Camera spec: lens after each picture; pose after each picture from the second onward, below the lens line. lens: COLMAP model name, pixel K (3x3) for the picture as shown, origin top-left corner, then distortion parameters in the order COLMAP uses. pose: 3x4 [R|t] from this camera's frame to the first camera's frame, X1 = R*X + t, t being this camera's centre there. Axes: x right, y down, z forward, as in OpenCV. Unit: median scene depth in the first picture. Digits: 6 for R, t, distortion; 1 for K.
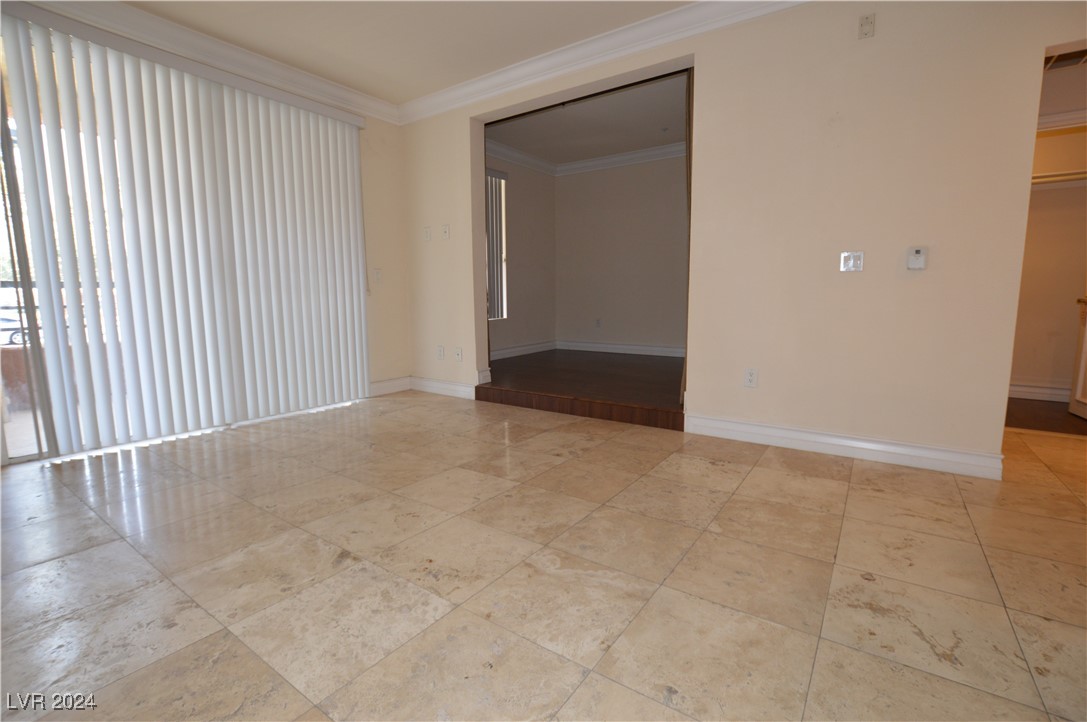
lens RADIAL K [[485.5, 0, 554.1], [0, 485.5, 368.0], [0, 0, 1]] dist [-0.031198, 0.004706]
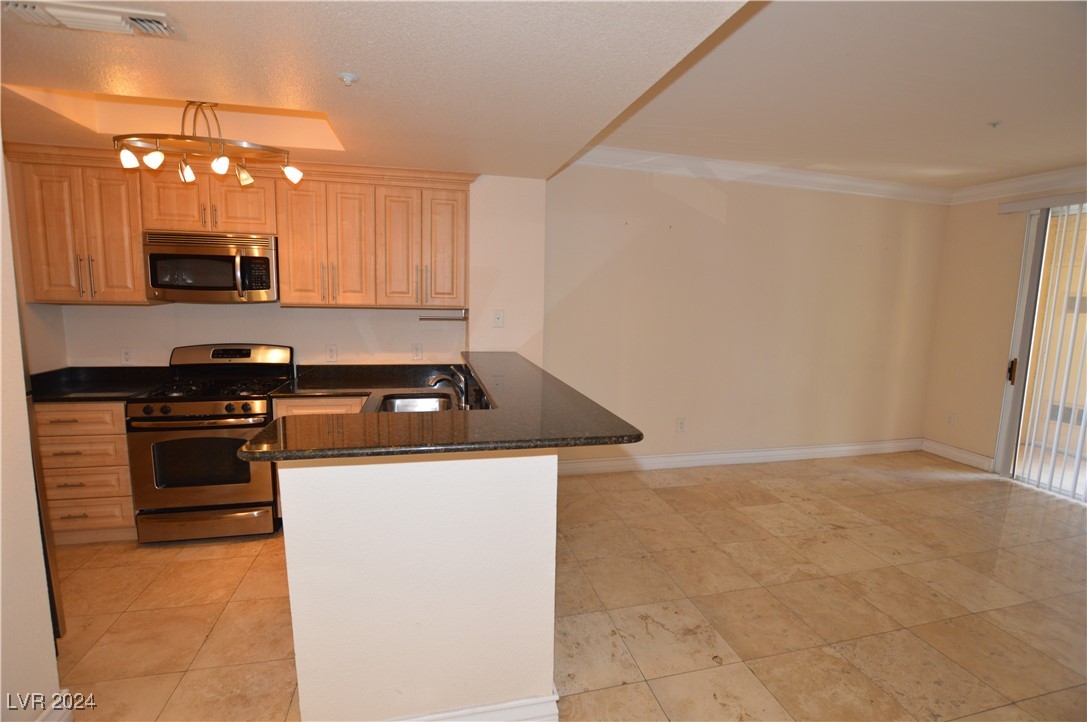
lens RADIAL K [[485.5, 0, 545.1], [0, 485.5, 357.9], [0, 0, 1]] dist [-0.031198, 0.004706]
pose [[-0.662894, 0.079442, -0.744487, 1.589886], [-0.130413, 0.966903, 0.219296, -0.492864], [0.737268, 0.242461, -0.630594, 1.081473]]
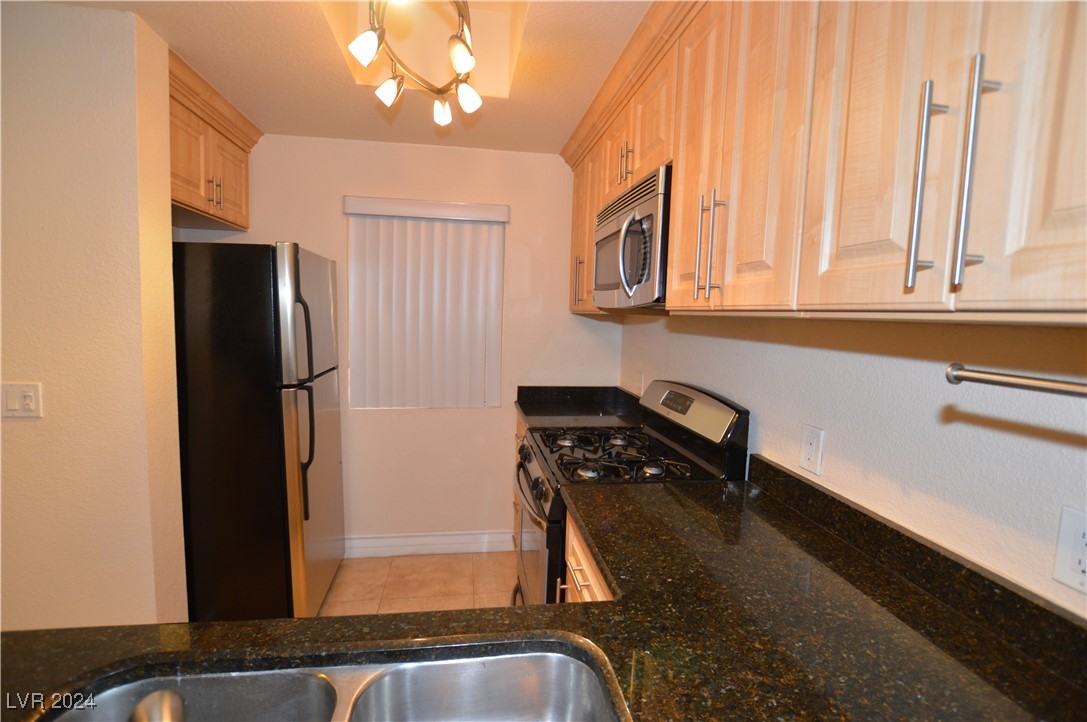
lens RADIAL K [[485.5, 0, 541.3], [0, 485.5, 361.7], [0, 0, 1]] dist [-0.031198, 0.004706]
pose [[-0.685267, -0.093483, 0.722267, 0.497032], [0.072270, 0.978104, 0.195164, -0.274627], [-0.724697, 0.185938, -0.663507, -0.015751]]
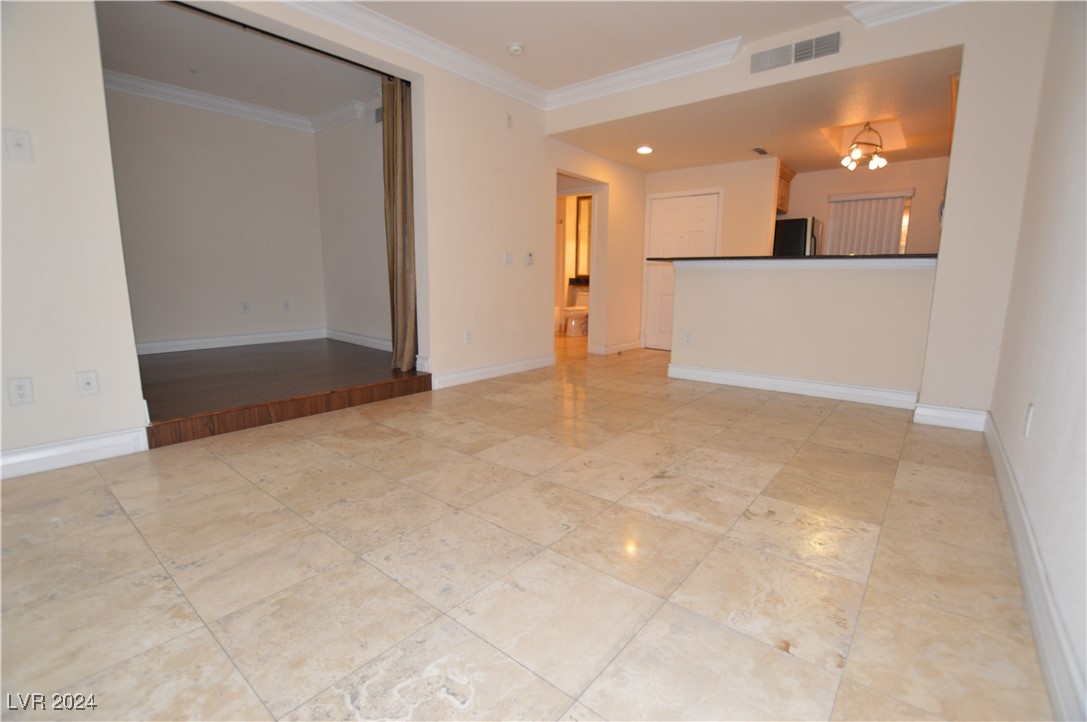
lens RADIAL K [[485.5, 0, 537.5], [0, 485.5, 364.3], [0, 0, 1]] dist [-0.031198, 0.004706]
pose [[0.101900, -0.169083, 0.980320, -1.592362], [0.132454, 0.978982, 0.155084, -0.153050], [-0.985937, 0.114044, 0.122154, 1.045747]]
